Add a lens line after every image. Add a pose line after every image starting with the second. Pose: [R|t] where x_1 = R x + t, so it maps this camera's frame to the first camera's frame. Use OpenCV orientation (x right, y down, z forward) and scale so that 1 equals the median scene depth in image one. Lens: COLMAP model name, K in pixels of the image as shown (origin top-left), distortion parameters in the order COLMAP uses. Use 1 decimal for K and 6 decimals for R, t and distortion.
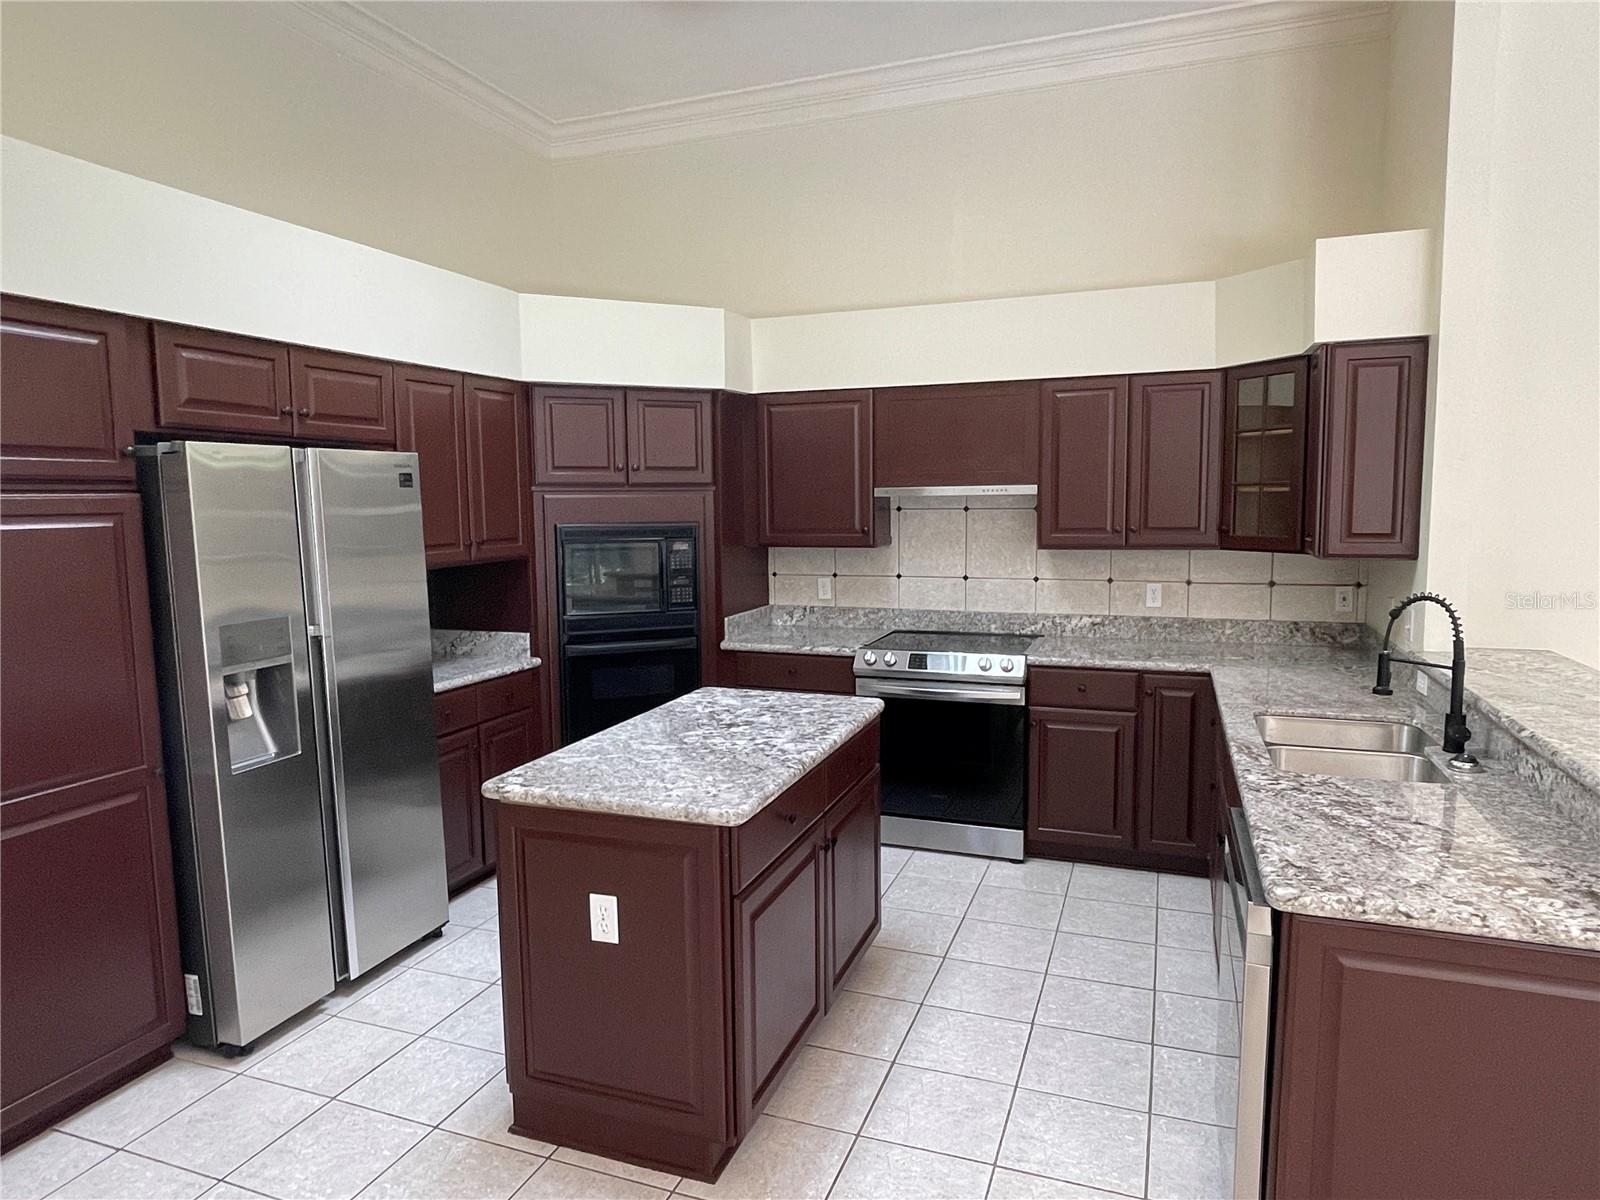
lens RADIAL K [[990.4, 0, 792.3], [0, 990.4, 607.0], [0, 0, 1]] dist [0.009598, -0.000781]
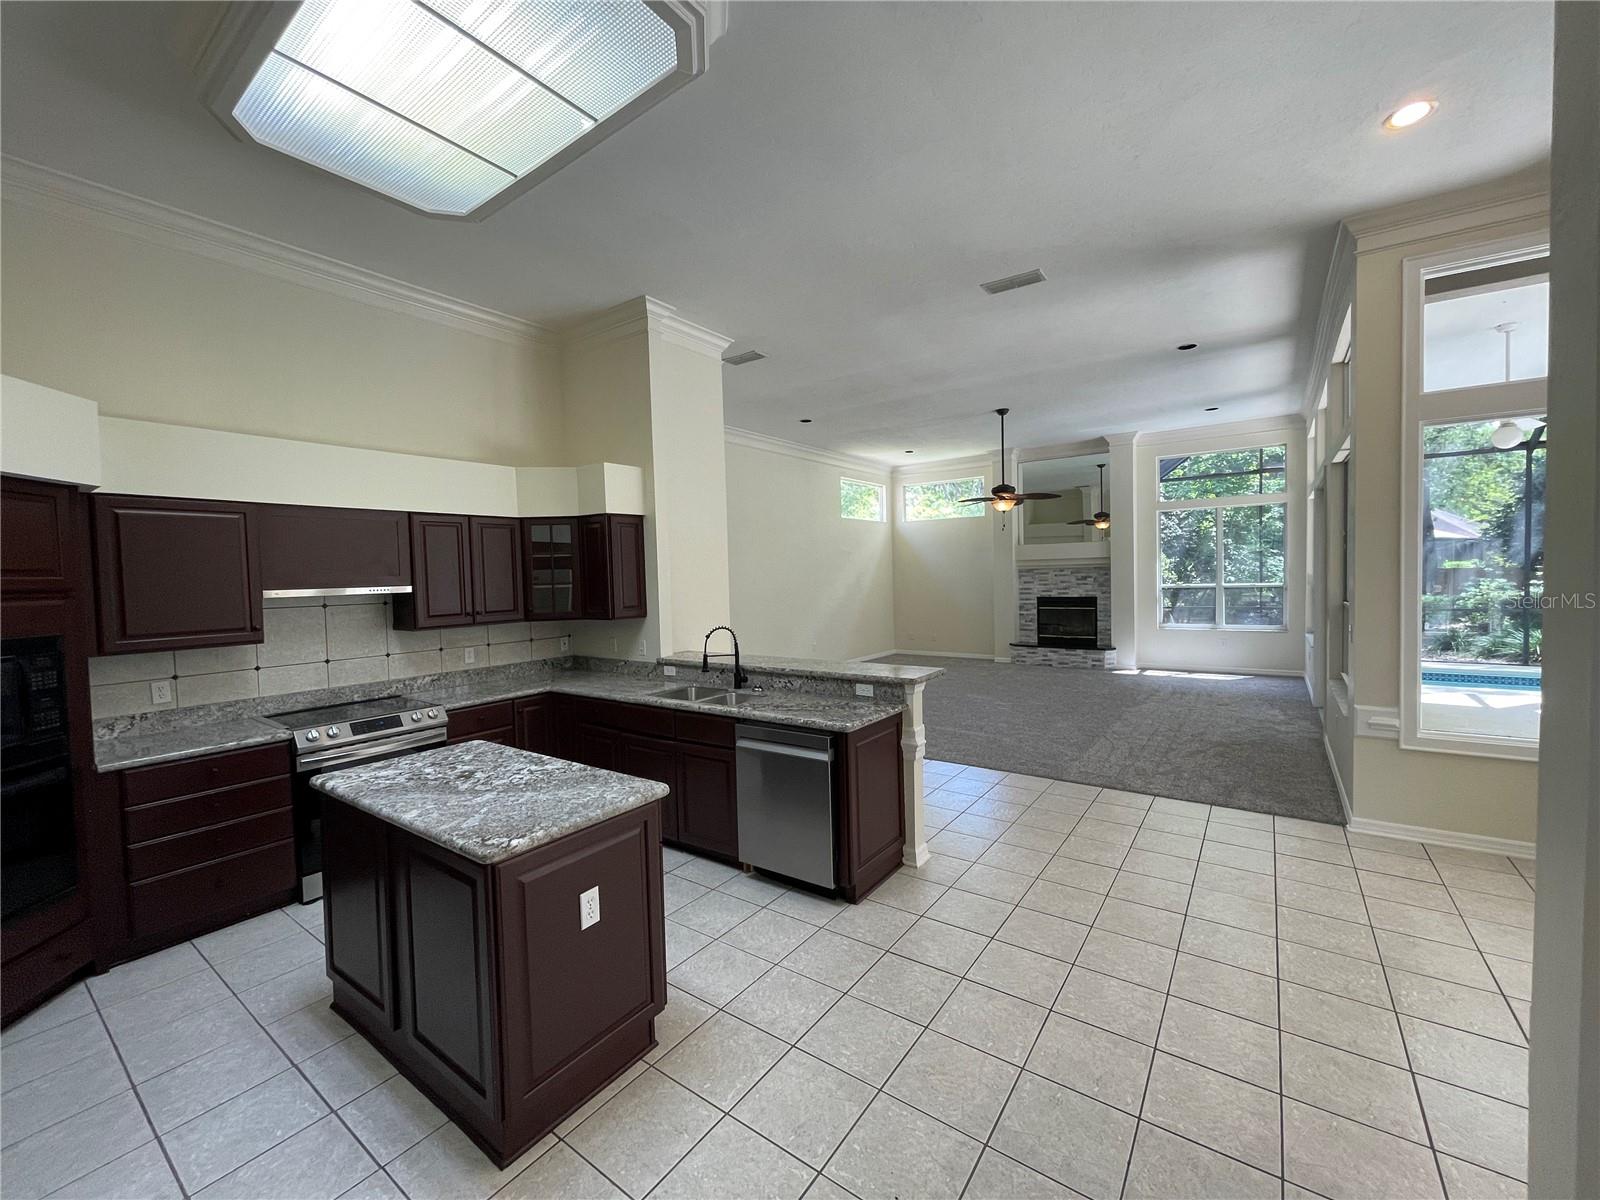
lens RADIAL K [[652.3, 0, 795.9], [0, 652.3, 595.8], [0, 0, 1]] dist [0.004274, 0.000195]
pose [[0.258452, -0.027485, 0.965633, -0.494718], [0.129854, 0.991512, -0.006534, -0.031607], [-0.957257, 0.127080, 0.259828, 0.233500]]
